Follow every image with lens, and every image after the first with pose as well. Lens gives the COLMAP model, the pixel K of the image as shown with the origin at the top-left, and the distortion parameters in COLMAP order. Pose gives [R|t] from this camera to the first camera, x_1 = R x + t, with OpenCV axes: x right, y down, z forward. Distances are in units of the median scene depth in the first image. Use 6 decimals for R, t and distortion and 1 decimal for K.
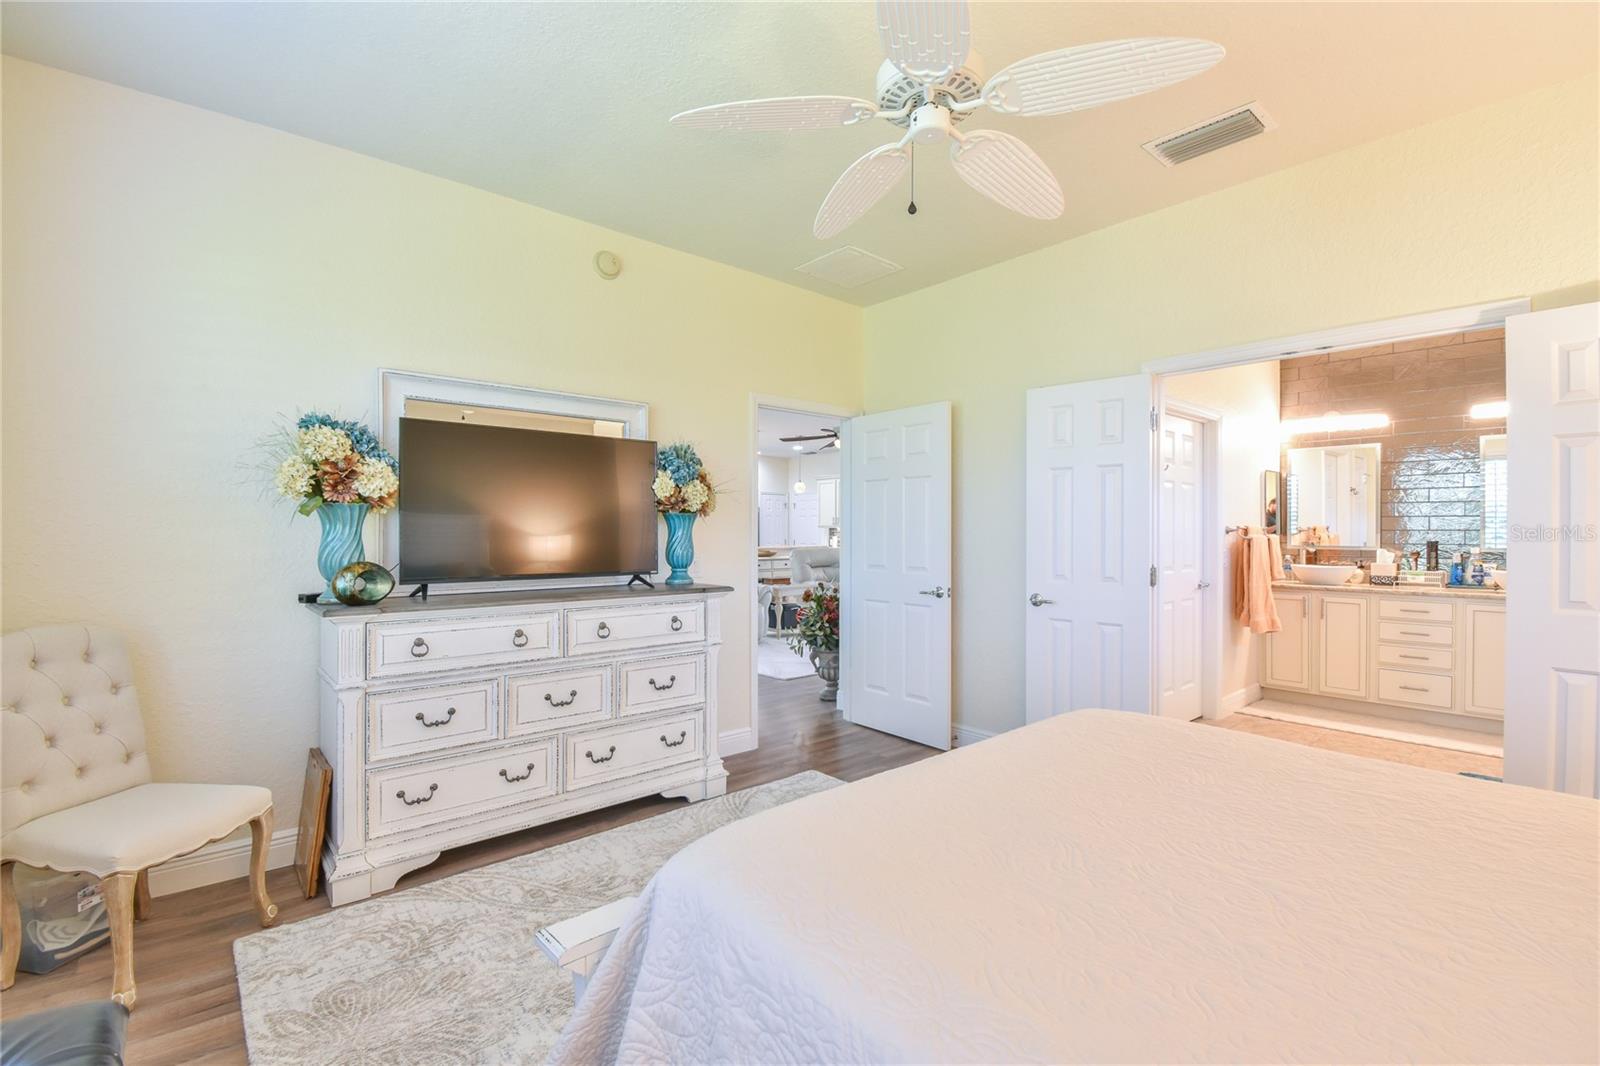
lens RADIAL K [[715.9, 0, 796.3], [0, 715.9, 524.8], [0, 0, 1]] dist [-0.016115, -0.005708]
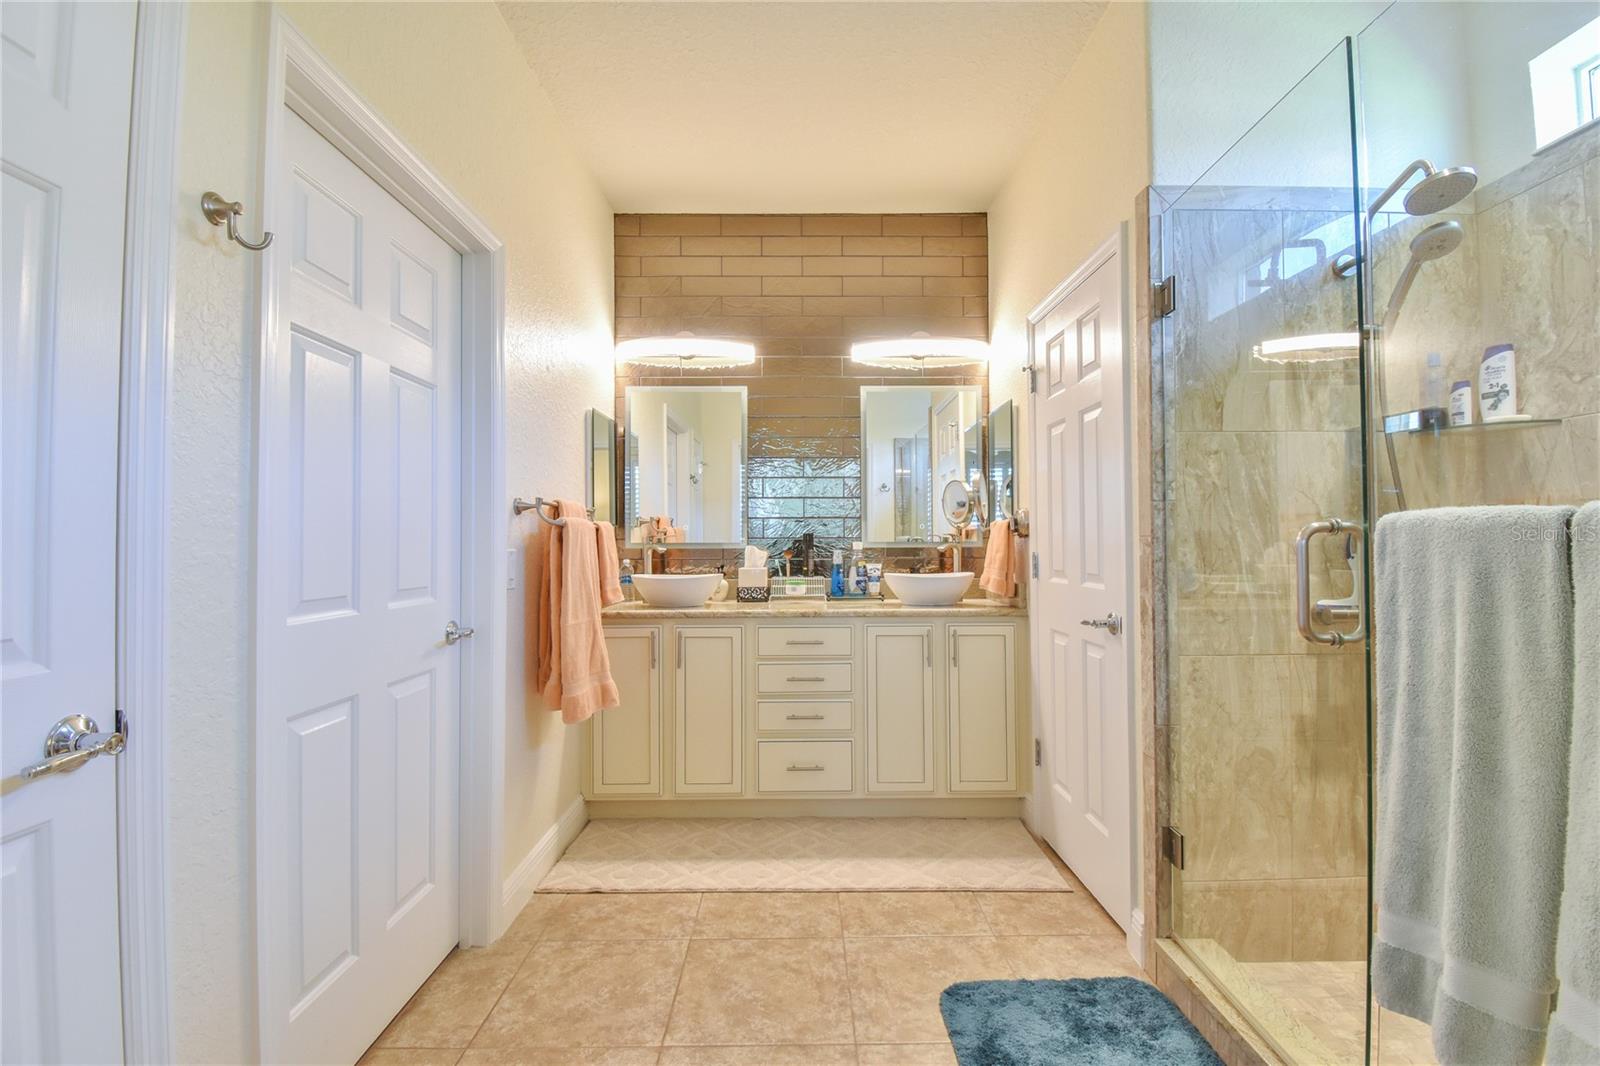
lens RADIAL K [[715.9, 0, 797.5], [0, 715.9, 529.9], [0, 0, 1]] dist [-0.016115, -0.005708]
pose [[0.655782, 0.007382, 0.754915, 0.362543], [0.000487, 0.999948, -0.010202, 0.026588], [-0.754950, 0.007058, 0.655744, 0.540344]]
